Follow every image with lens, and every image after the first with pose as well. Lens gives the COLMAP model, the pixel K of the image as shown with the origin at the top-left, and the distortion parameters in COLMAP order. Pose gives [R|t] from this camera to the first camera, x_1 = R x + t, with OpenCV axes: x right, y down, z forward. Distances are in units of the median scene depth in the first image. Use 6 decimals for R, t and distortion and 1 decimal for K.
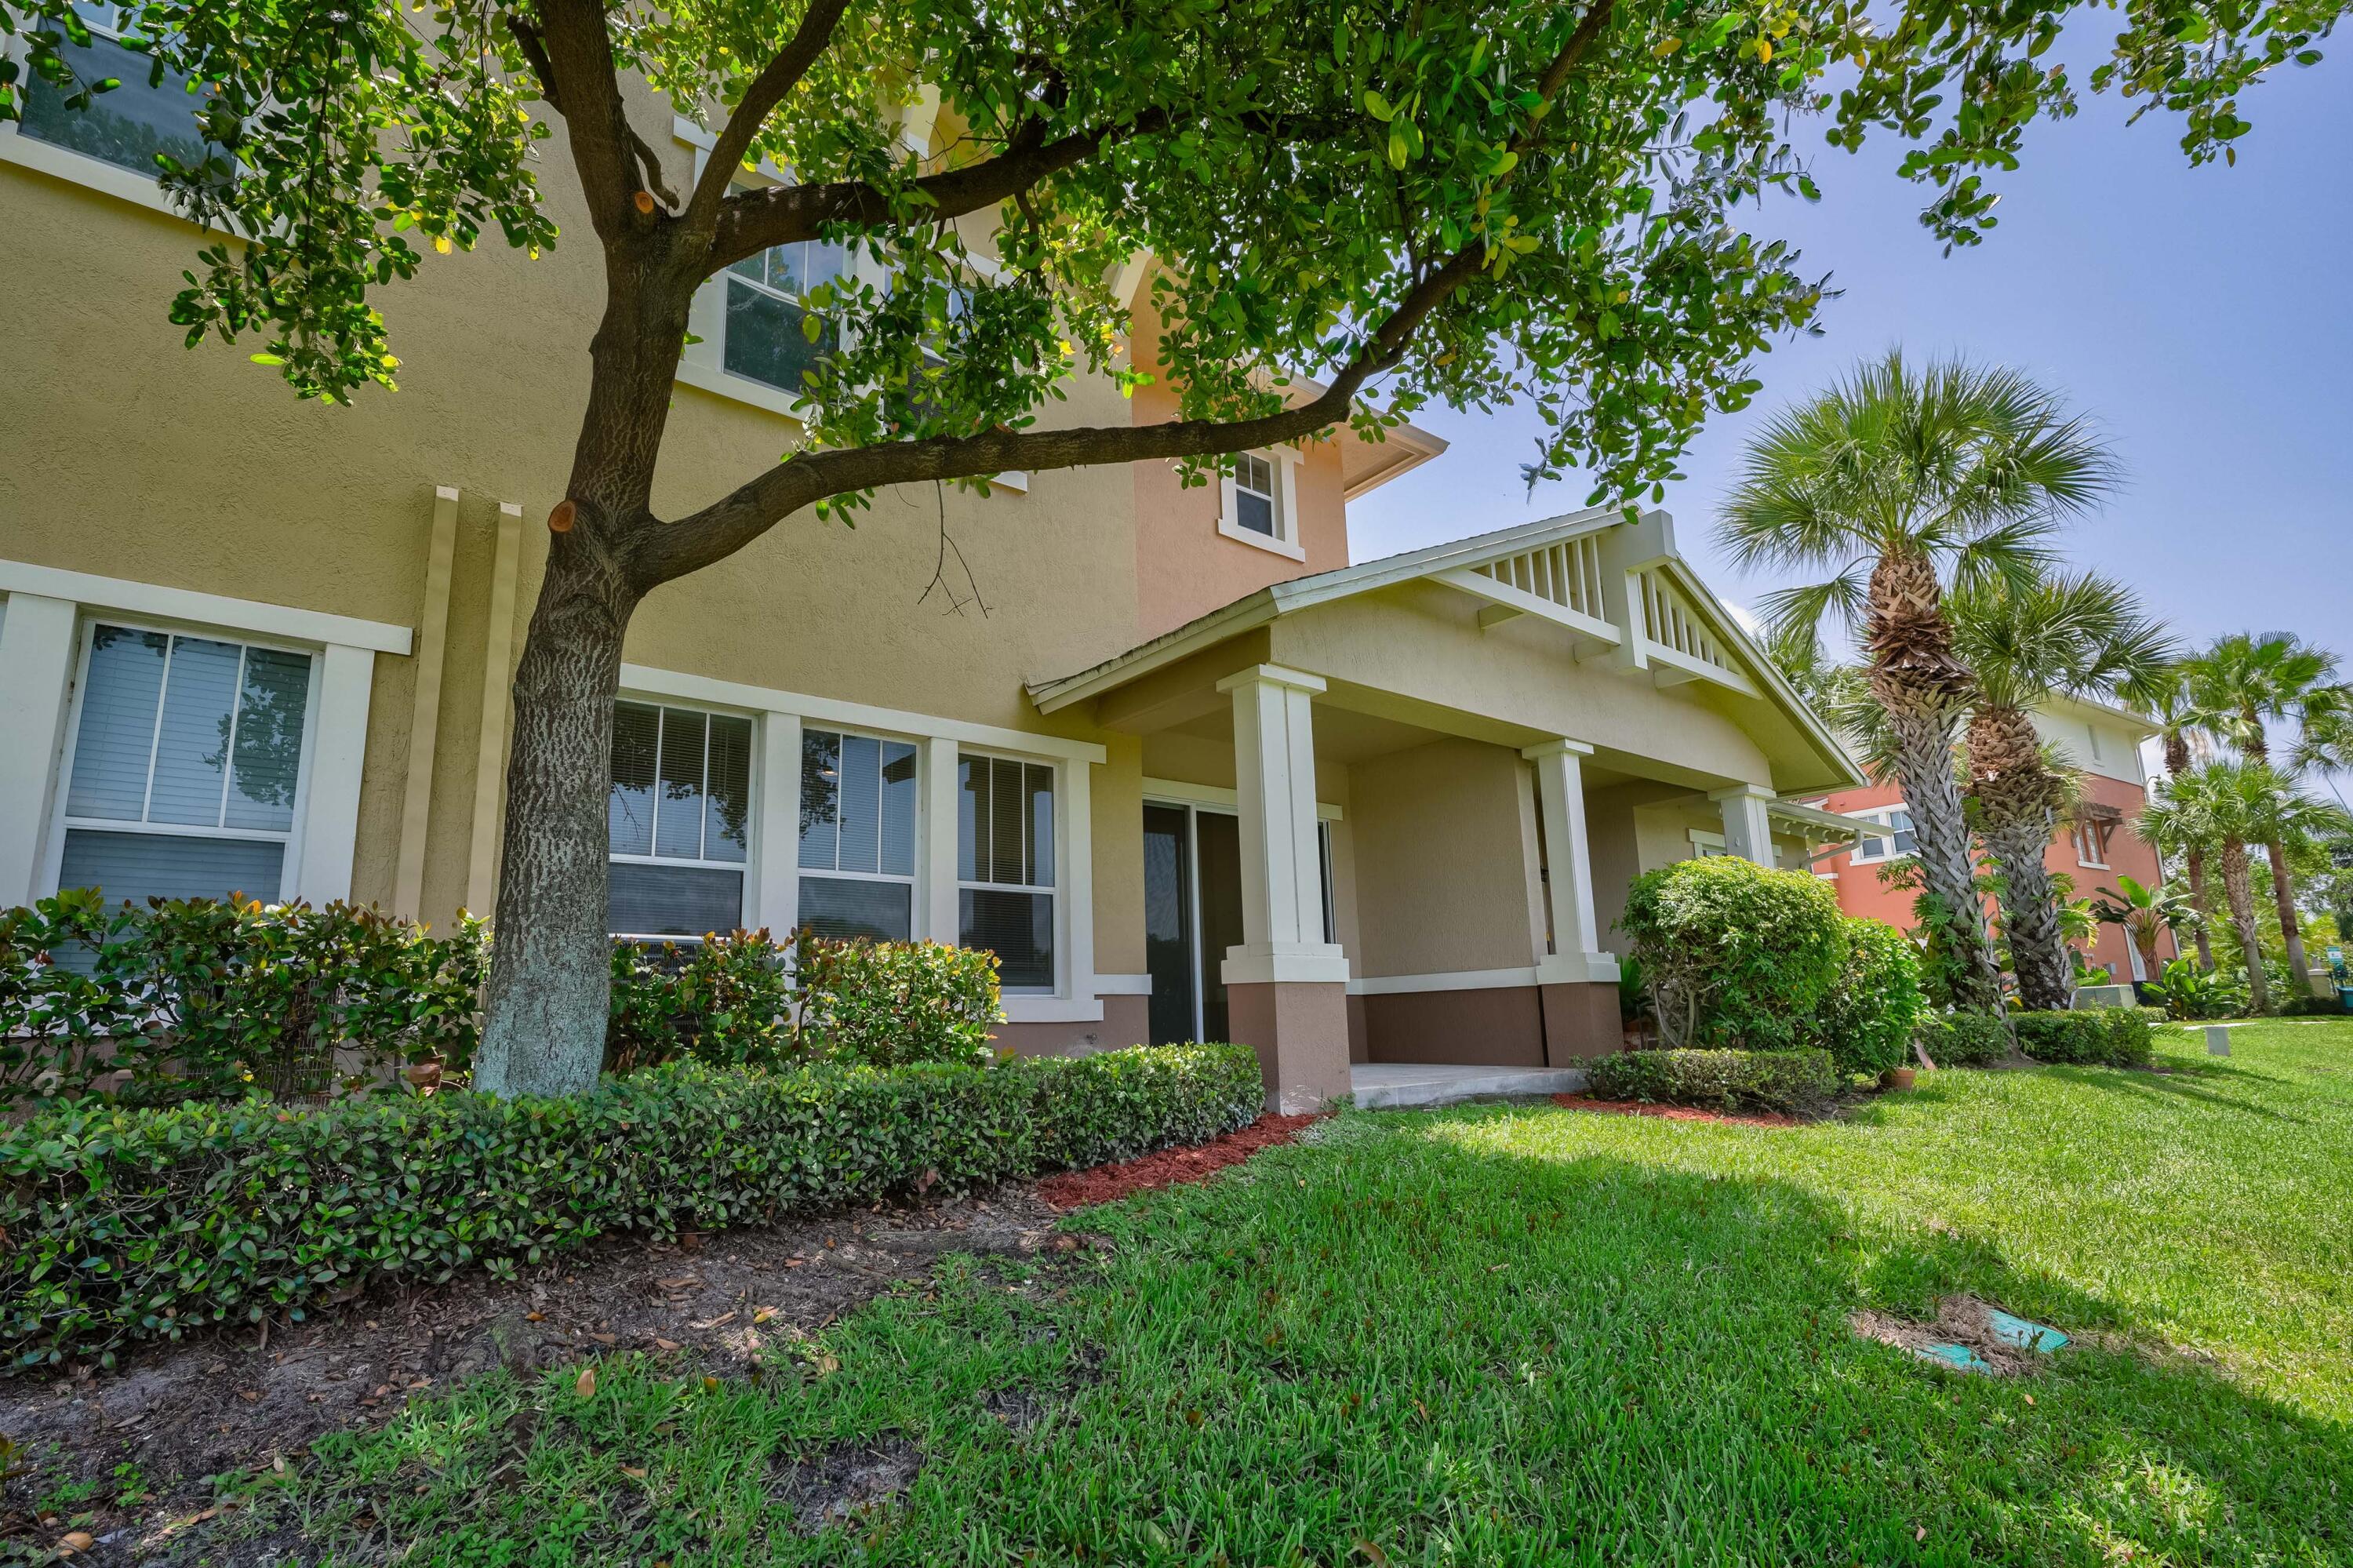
lens RADIAL K [[1048.3, 0, 1177.1], [0, 1048.3, 776.9], [0, 0, 1]] dist [-0.011226, 0.005964]
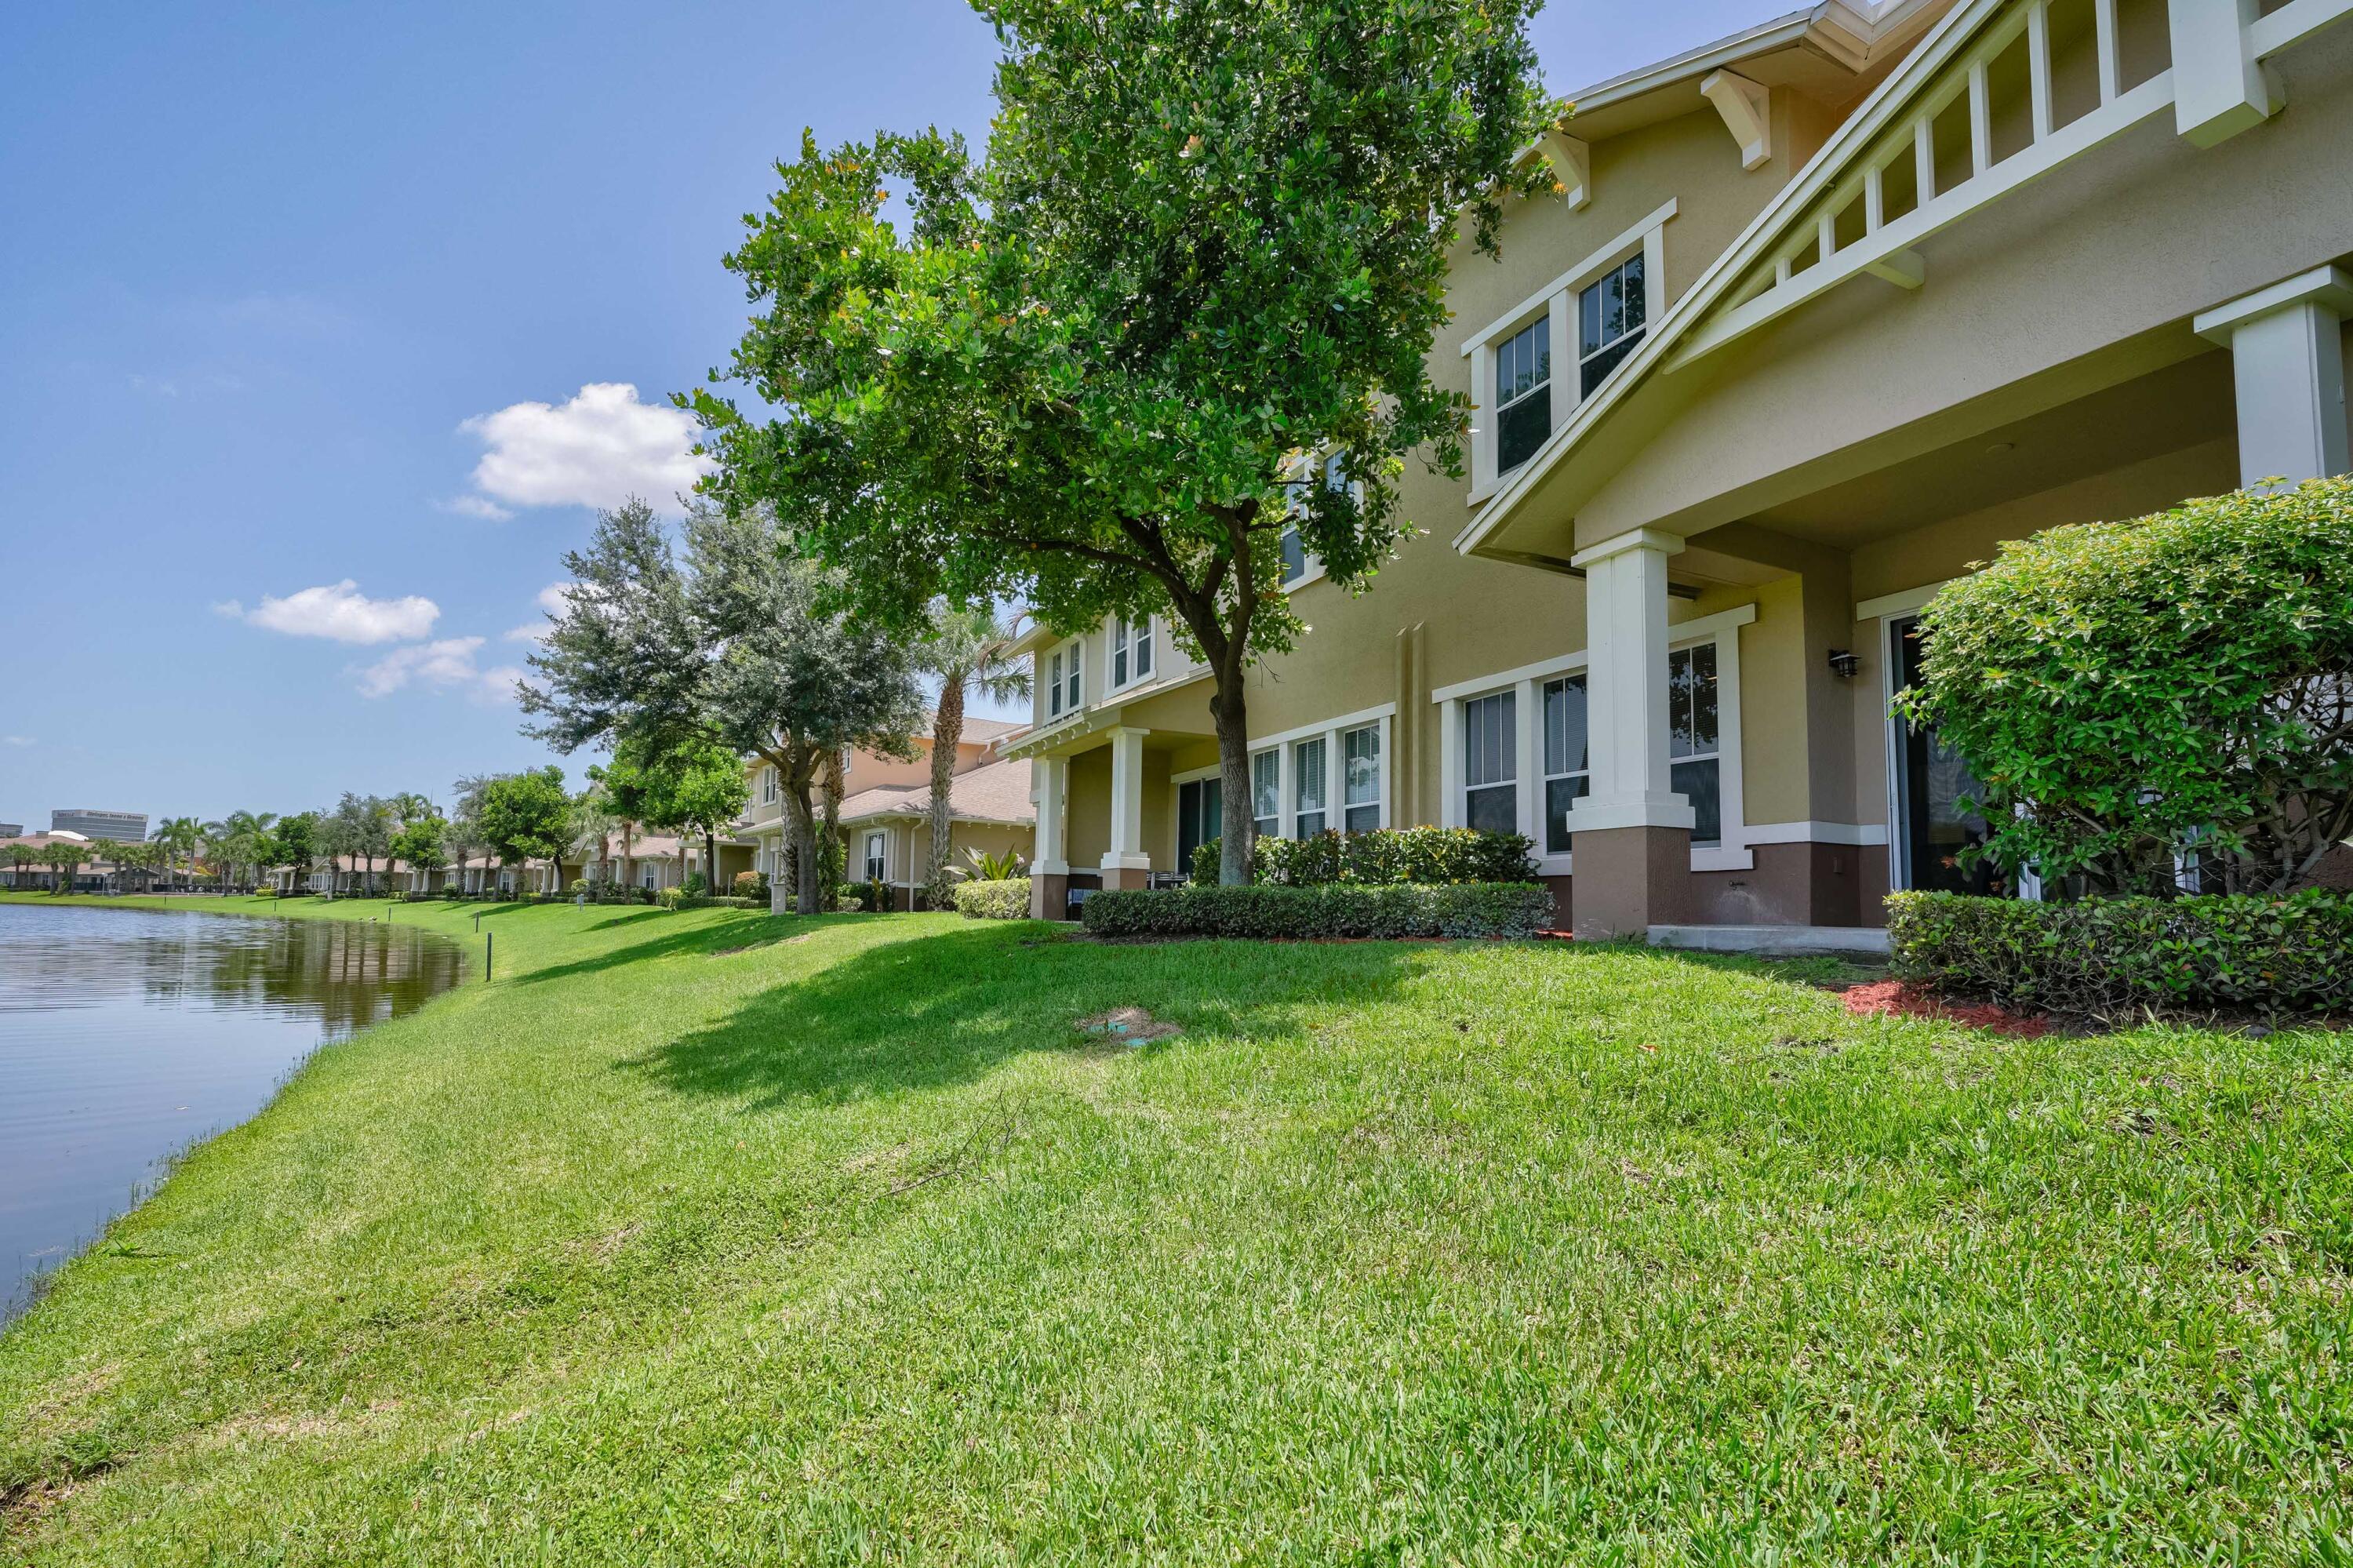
lens RADIAL K [[1048.3, 0, 1177.1], [0, 1048.3, 776.9], [0, 0, 1]] dist [-0.011226, 0.005964]
pose [[-0.197419, -0.093936, -0.975808, 1.094727], [0.190245, 0.972804, -0.132136, 0.173780], [0.961682, -0.211729, -0.174179, 0.654118]]
